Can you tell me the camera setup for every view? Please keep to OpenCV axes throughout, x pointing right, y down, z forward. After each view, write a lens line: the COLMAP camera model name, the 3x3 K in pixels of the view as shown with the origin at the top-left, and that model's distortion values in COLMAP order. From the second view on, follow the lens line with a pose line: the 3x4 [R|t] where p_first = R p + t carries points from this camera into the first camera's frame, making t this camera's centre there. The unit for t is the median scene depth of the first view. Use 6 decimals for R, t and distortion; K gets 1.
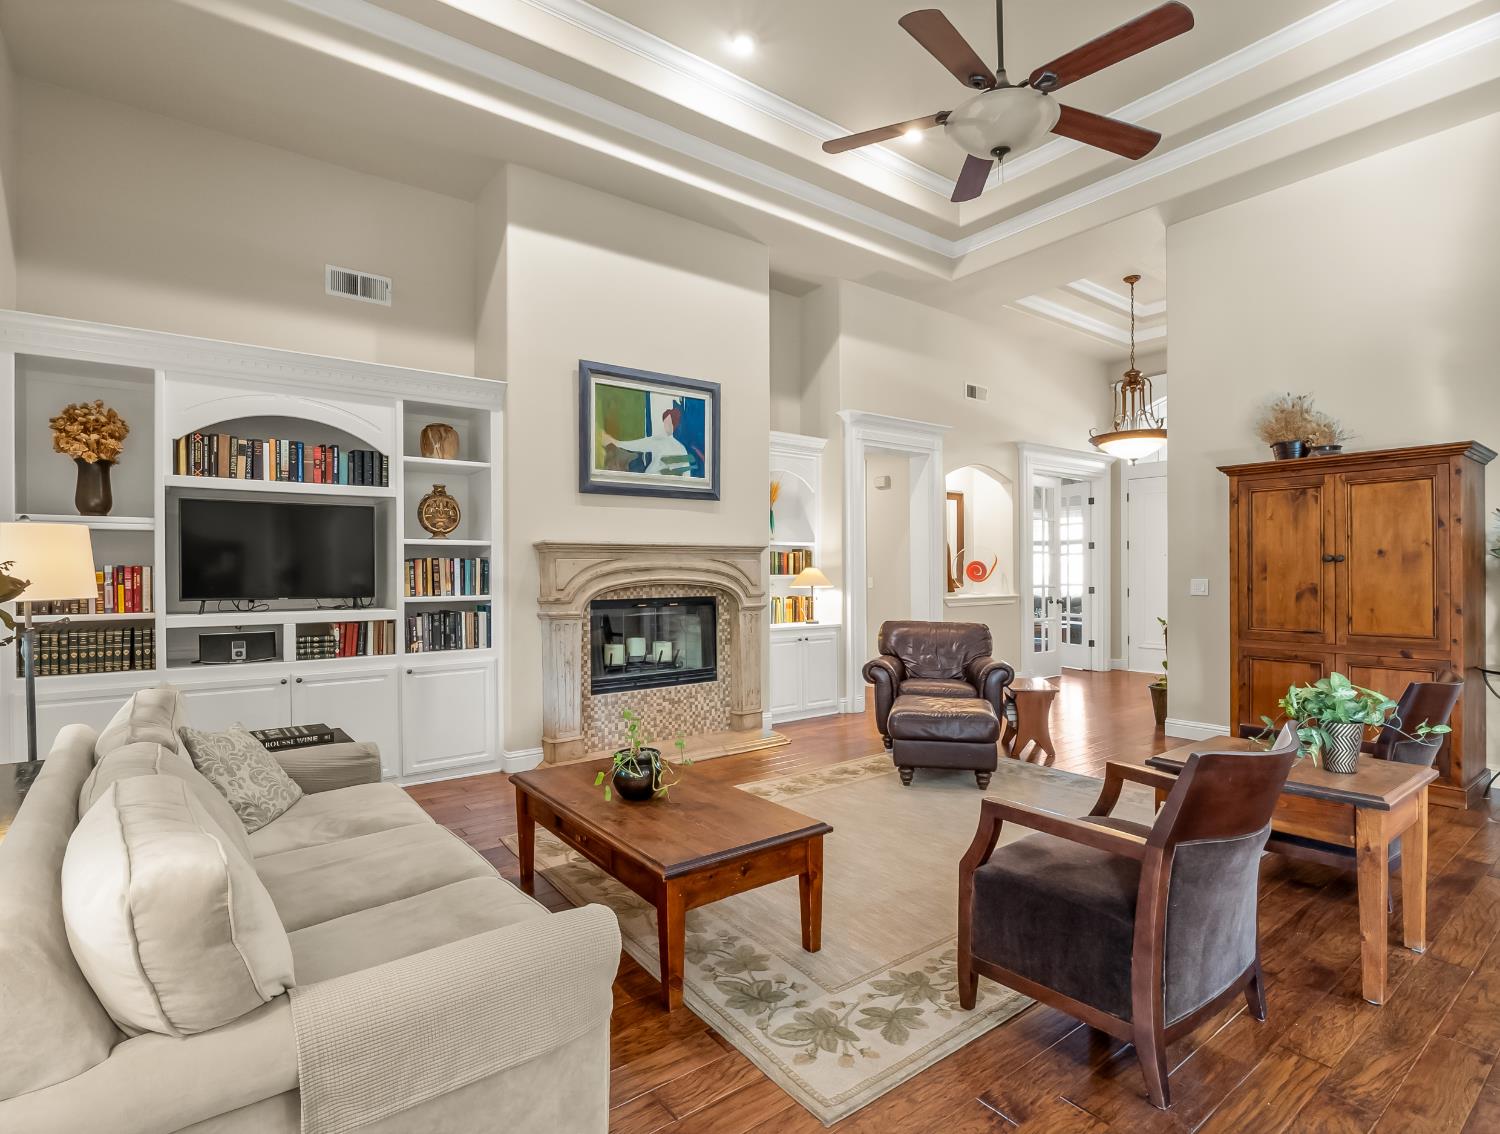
lens RADIAL K [[743.6, 0, 753.5], [0, 743.6, 567.6], [0, 0, 1]] dist [-0.005349, -0.004331]
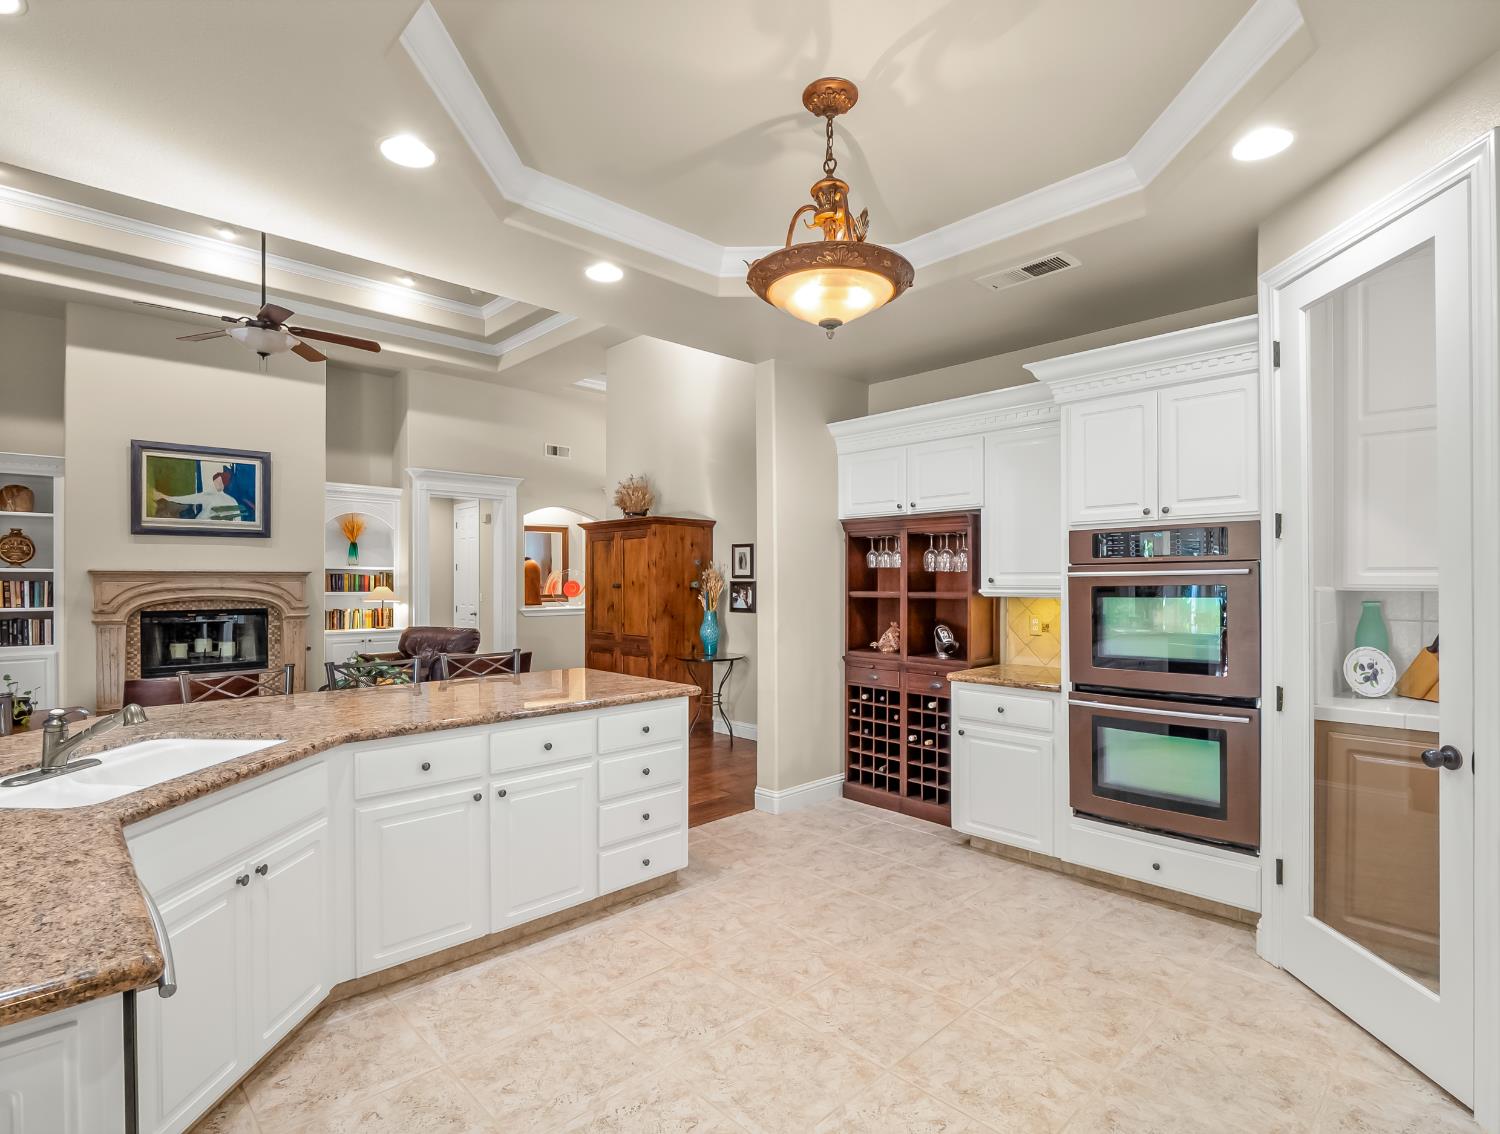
lens RADIAL K [[743.6, 0, 745.1], [0, 743.6, 572.7], [0, 0, 1]] dist [-0.005349, -0.004331]
pose [[0.994679, 0.006754, 0.102805, 0.736902], [-0.006250, 0.999967, -0.005227, -0.027052], [-0.102837, 0.004557, 0.994688, -0.478917]]
